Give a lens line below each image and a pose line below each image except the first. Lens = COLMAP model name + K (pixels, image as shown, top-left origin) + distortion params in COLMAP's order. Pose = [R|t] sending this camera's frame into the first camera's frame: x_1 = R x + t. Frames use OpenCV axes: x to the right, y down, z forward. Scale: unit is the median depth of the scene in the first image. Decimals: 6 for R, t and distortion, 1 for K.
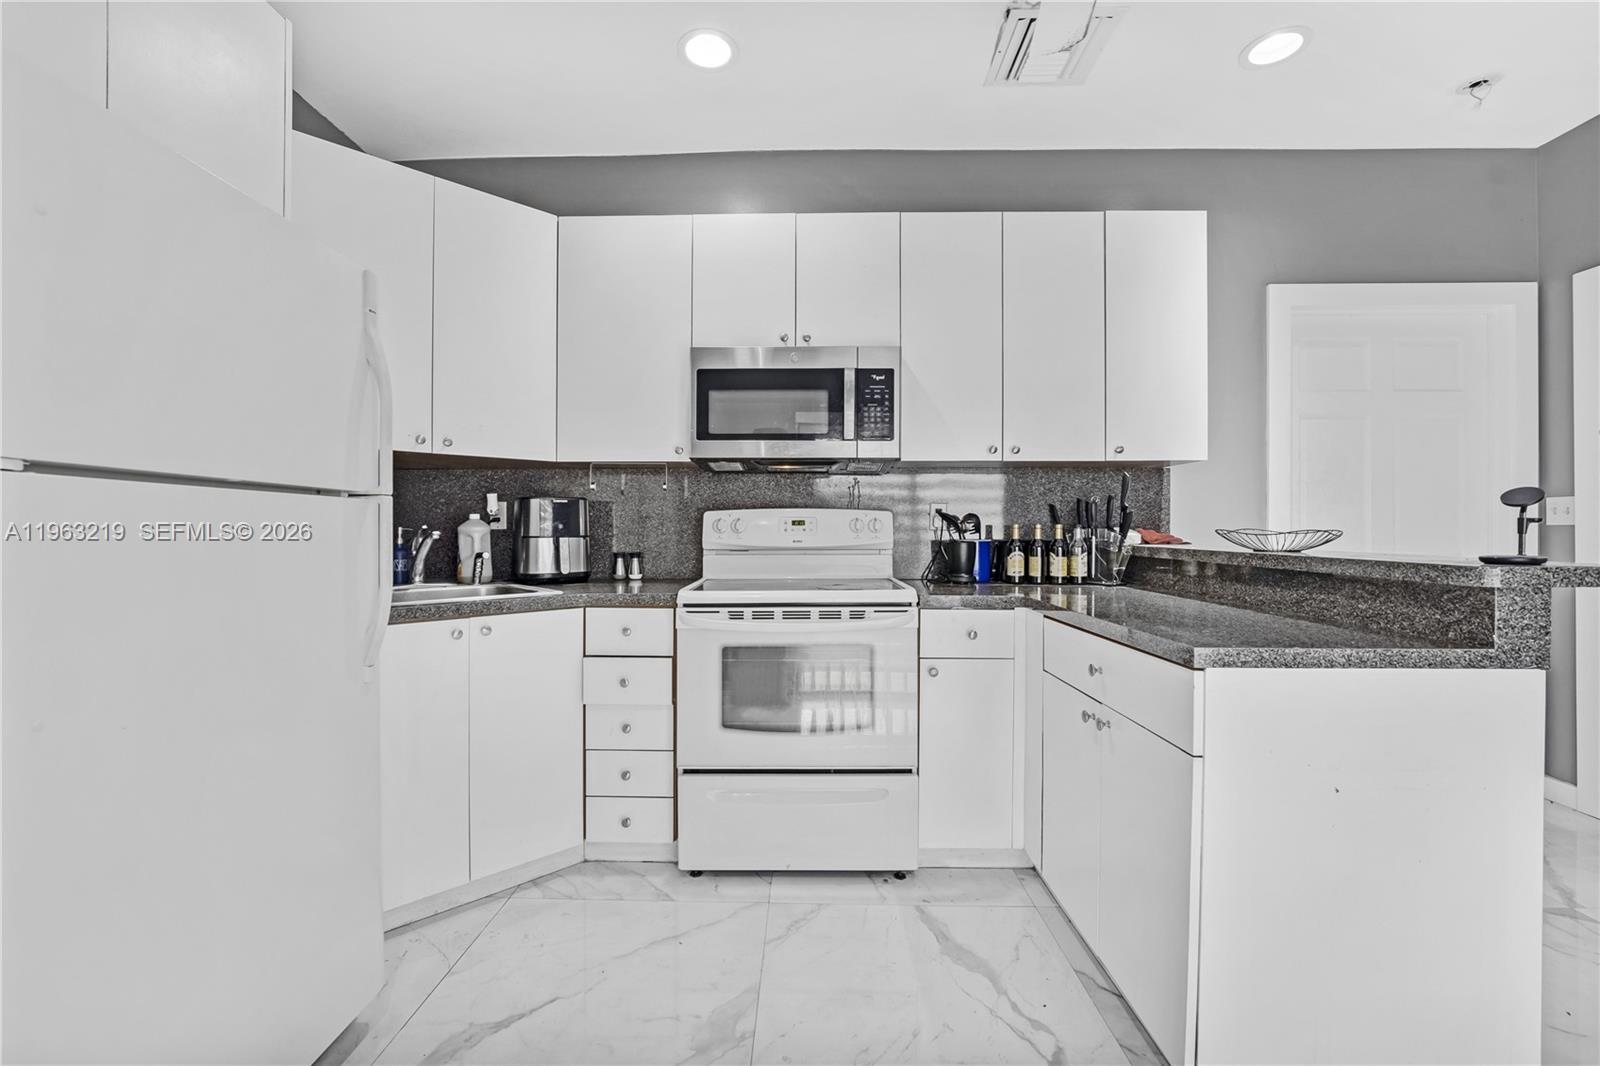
lens RADIAL K [[663.7, 0, 800.0], [0, 663.7, 533.0], [0, 0, 1]] dist [-0.018621, -0.000088]
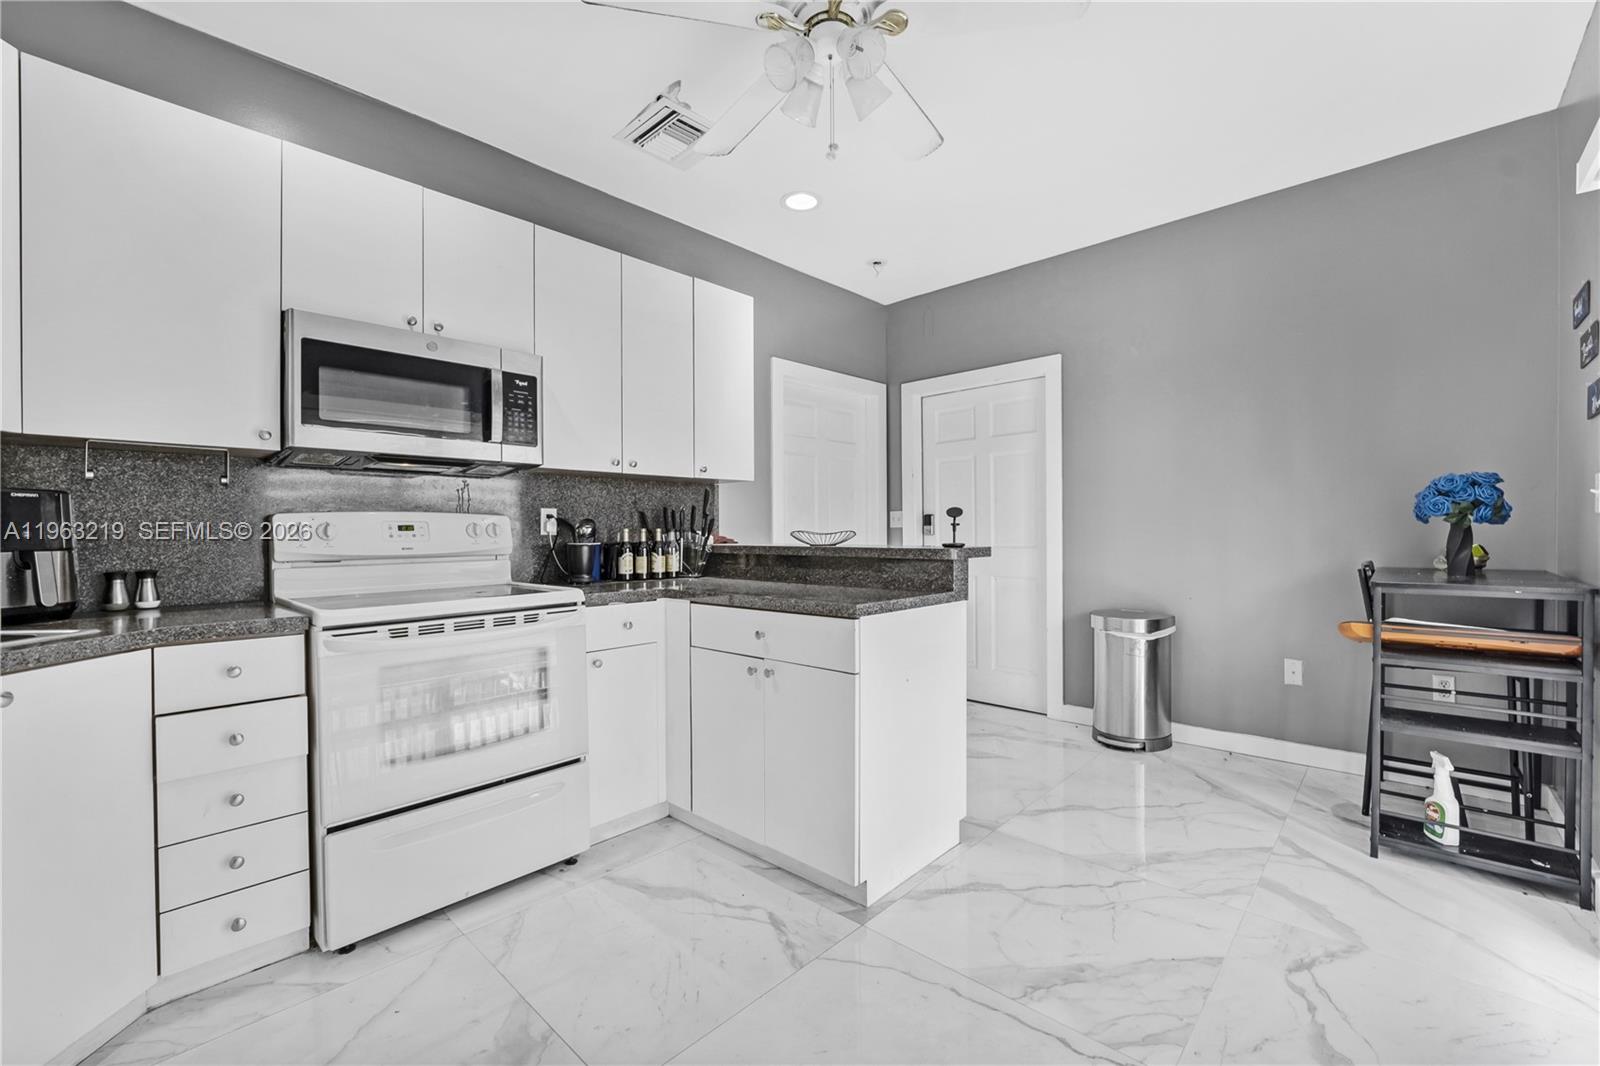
lens RADIAL K [[663.7, 0, 800.0], [0, 663.7, 533.0], [0, 0, 1]] dist [-0.018621, -0.000088]
pose [[0.666911, -0.008729, 0.745086, -0.350209], [0.015189, 0.999883, -0.001880, 0.001330], [-0.744982, 0.012571, 0.666966, 0.017792]]
